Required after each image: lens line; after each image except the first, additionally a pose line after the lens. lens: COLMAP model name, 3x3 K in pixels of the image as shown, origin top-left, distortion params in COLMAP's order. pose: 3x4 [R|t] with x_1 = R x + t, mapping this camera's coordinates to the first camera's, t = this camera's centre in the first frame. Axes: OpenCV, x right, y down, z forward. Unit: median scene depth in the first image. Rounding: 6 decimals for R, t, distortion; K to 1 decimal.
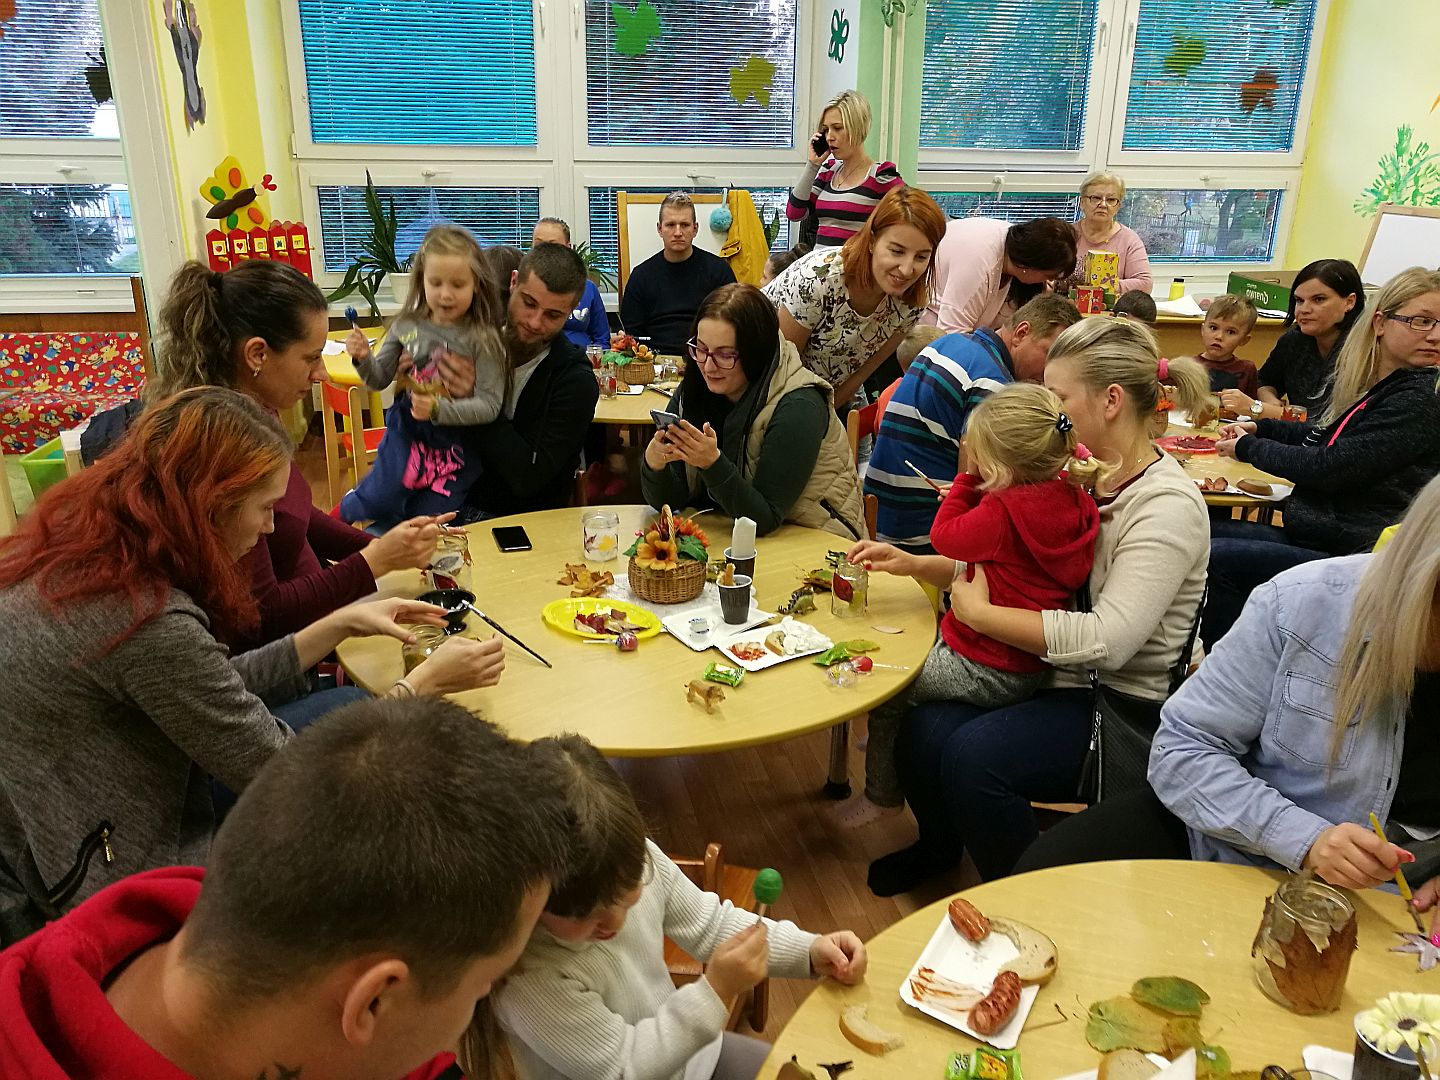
lens RADIAL K [[1124.5, 0, 720.0], [0, 1124.5, 540.0], [0, 0, 1]] dist [-0.029826, 0.046851]
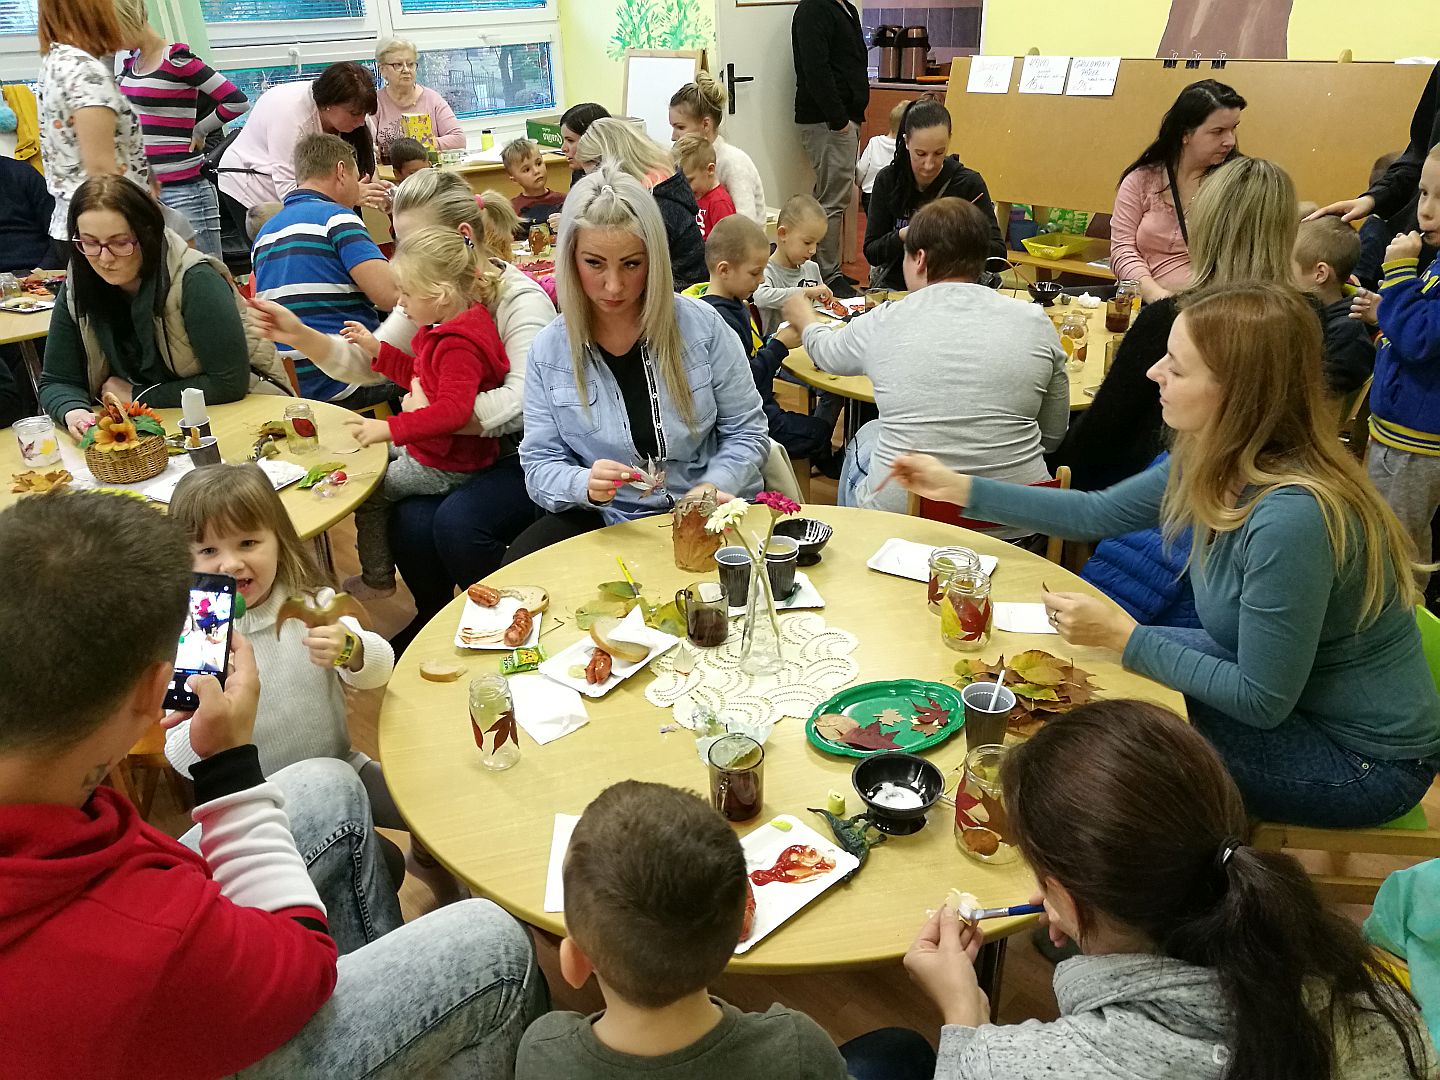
lens RADIAL K [[1139.1, 0, 730.4], [0, 1139.1, 537.9], [0, 0, 1]] dist [0.004296, 0.010458]
pose [[0.826980, -0.282350, 0.486192, -0.065749], [0.232220, 0.959080, 0.161983, 0.033264], [-0.512033, -0.021053, 0.858708, -0.131819]]
